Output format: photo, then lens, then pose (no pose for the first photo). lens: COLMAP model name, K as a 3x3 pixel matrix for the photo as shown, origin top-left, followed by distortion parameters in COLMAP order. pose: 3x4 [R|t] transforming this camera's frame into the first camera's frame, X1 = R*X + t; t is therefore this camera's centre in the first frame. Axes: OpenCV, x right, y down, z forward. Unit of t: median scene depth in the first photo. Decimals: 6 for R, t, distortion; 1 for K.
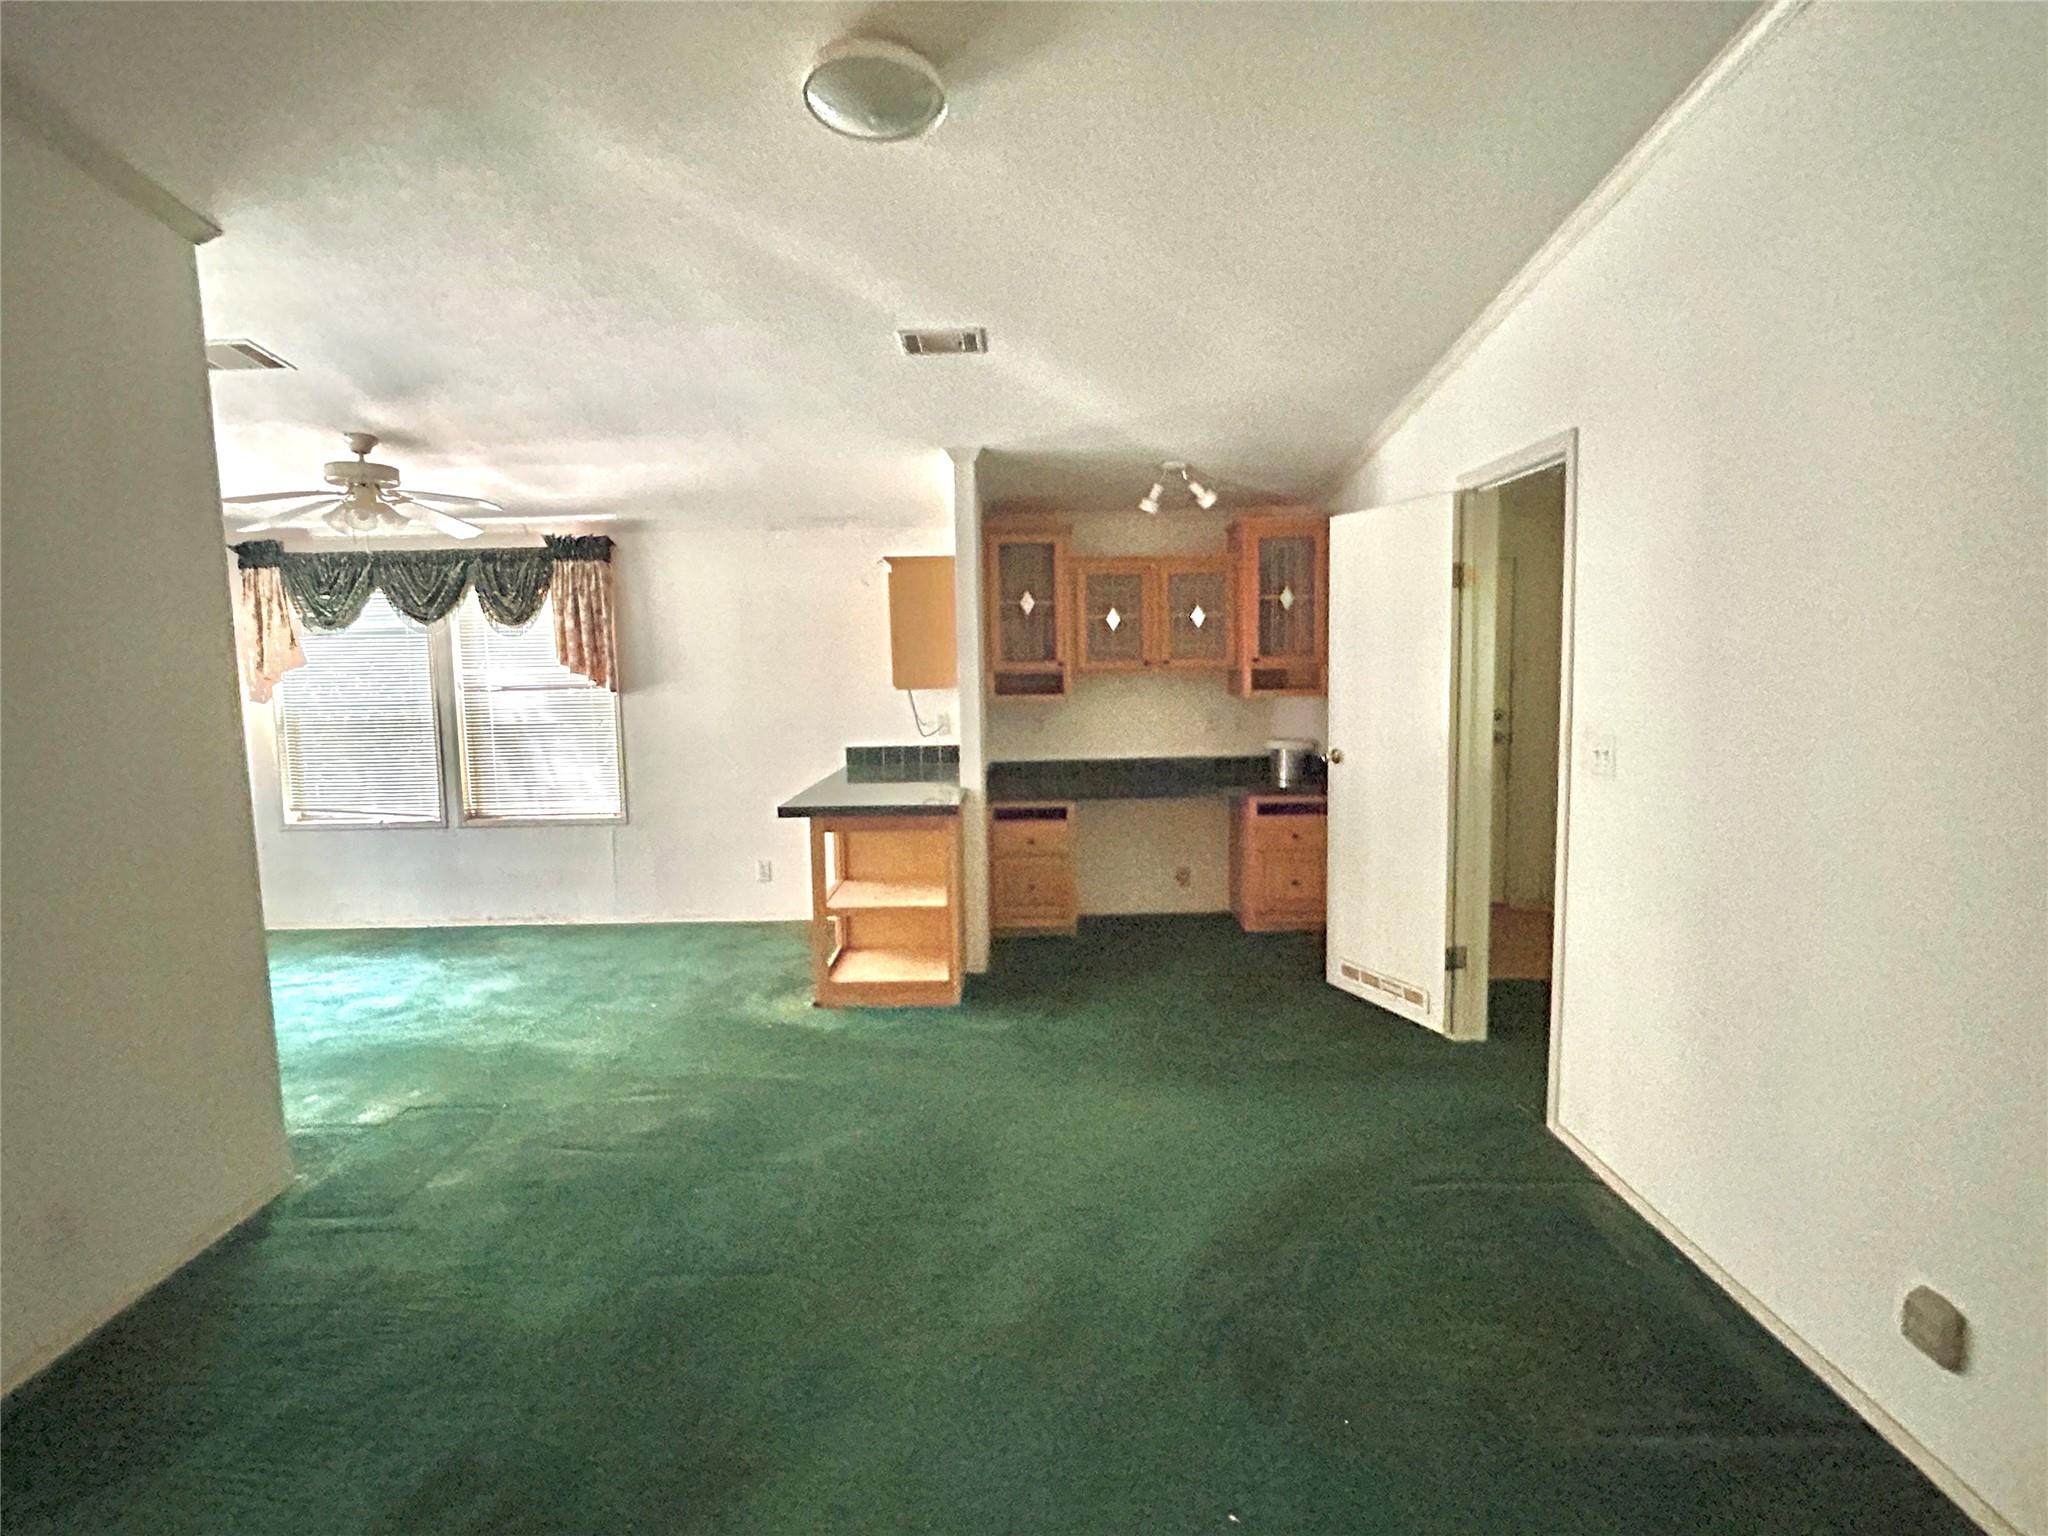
lens RADIAL K [[1049.1, 0, 1019.7], [0, 1049.1, 764.6], [0, 0, 1]] dist [0.006151, 0.002177]
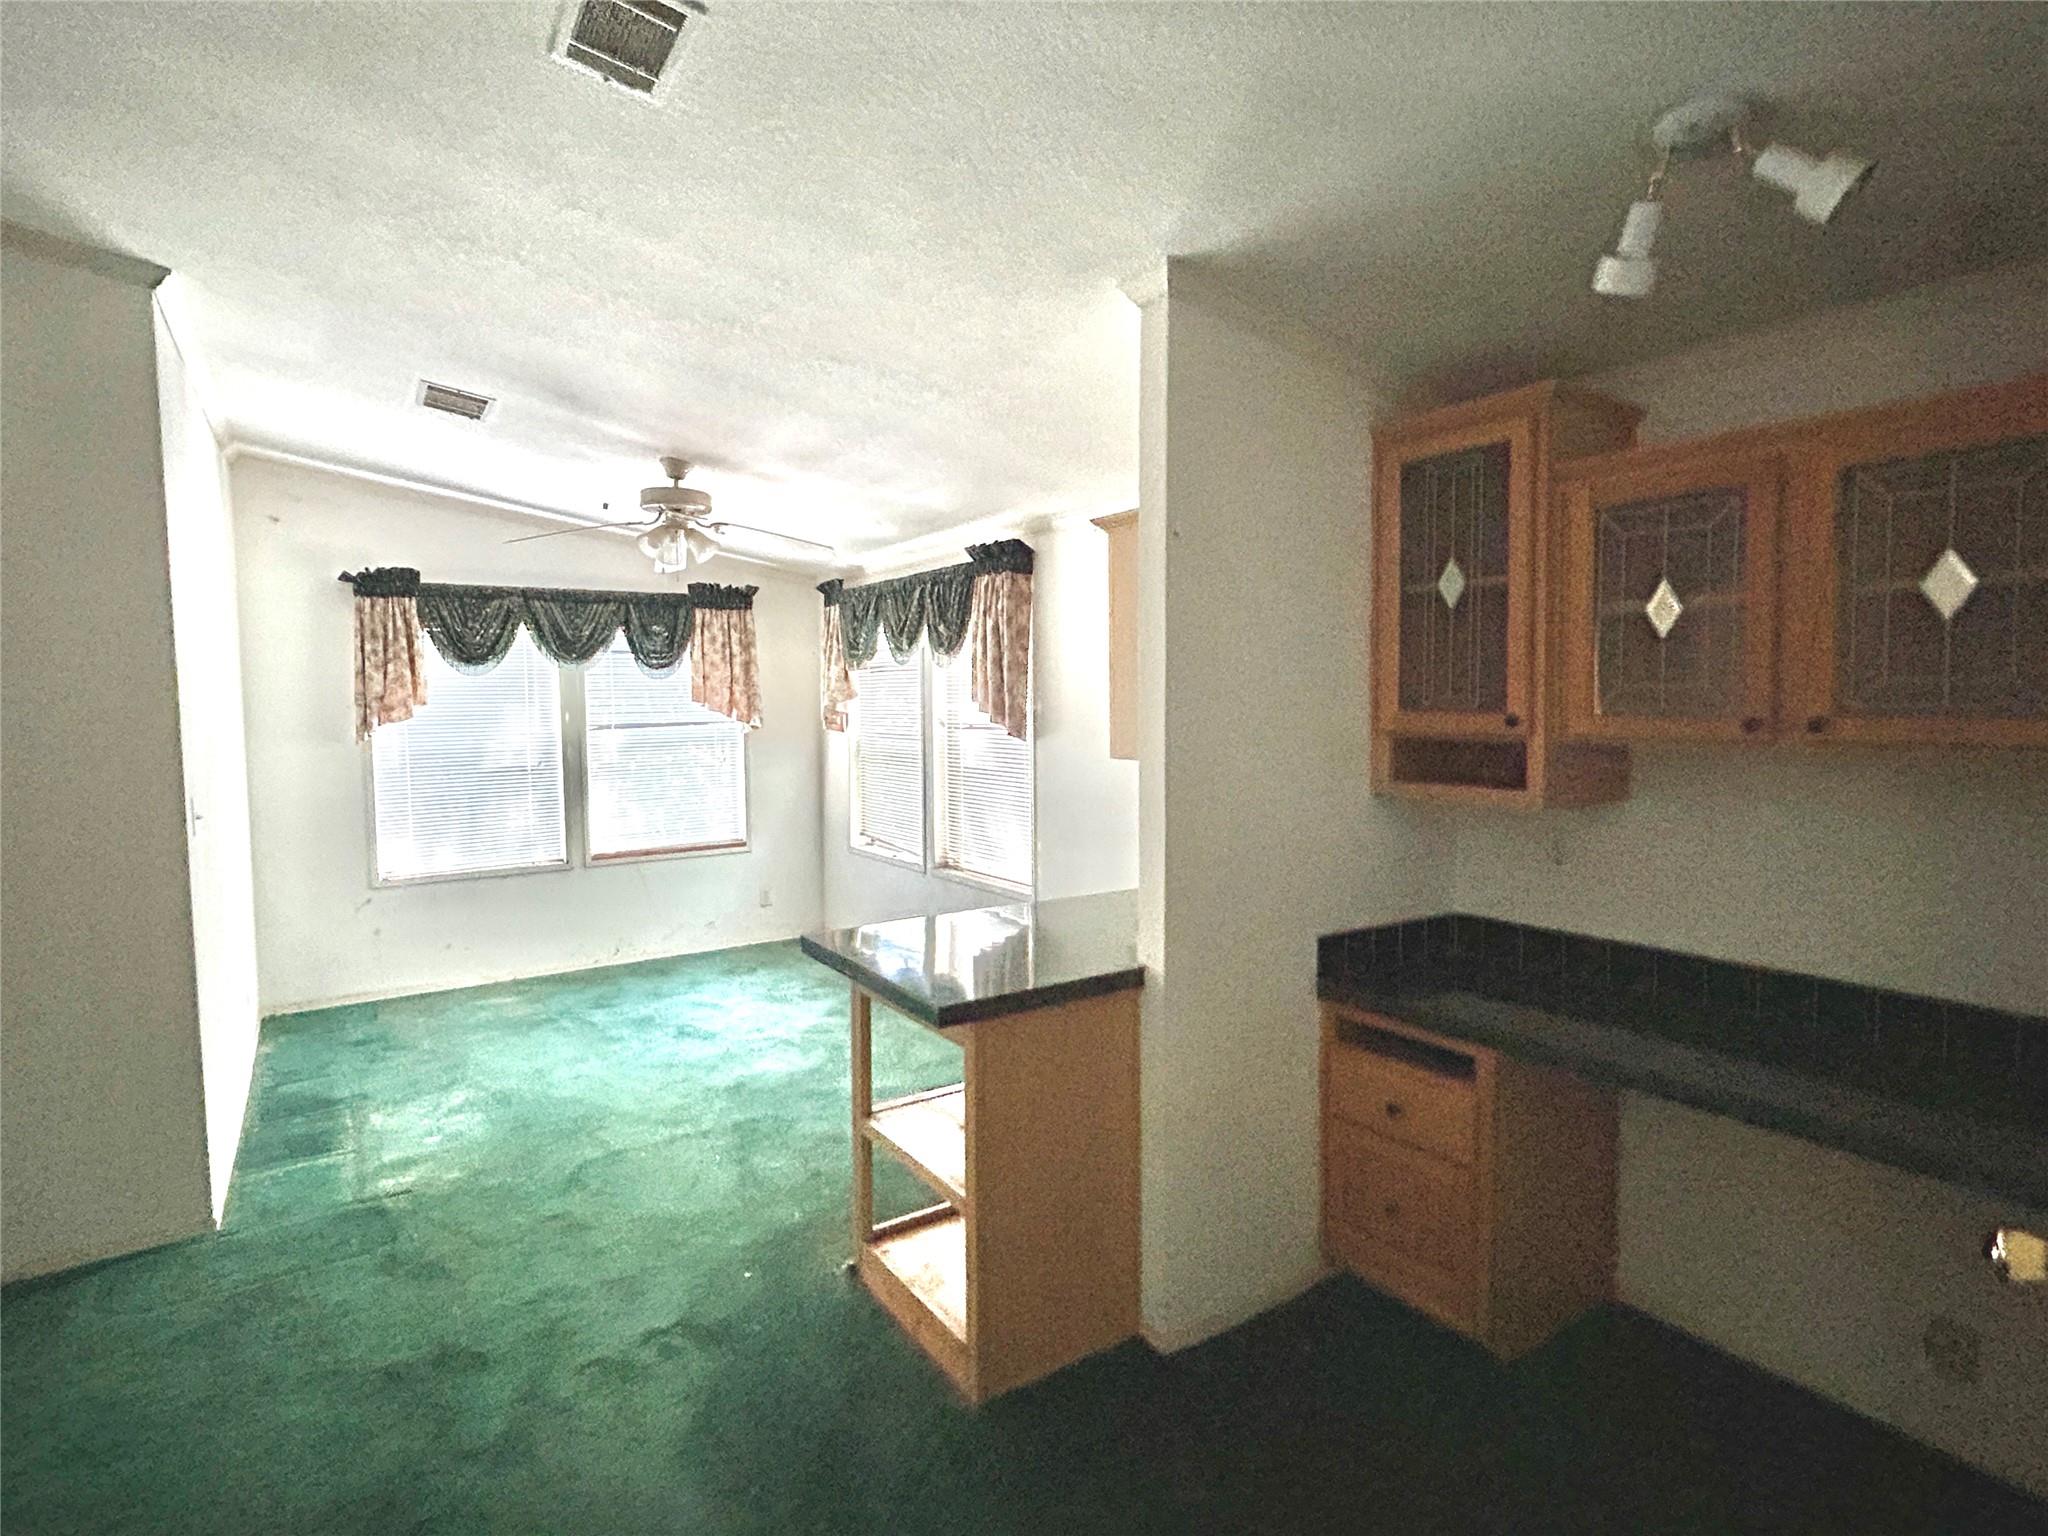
lens RADIAL K [[1049.1, 0, 1024.7], [0, 1049.1, 762.4], [0, 0, 1]] dist [0.006151, 0.002177]
pose [[0.551240, 0.066128, -0.831722, 0.287978], [-0.090805, 0.995688, 0.018982, -0.068829], [0.829391, 0.065061, 0.554868, 0.599049]]
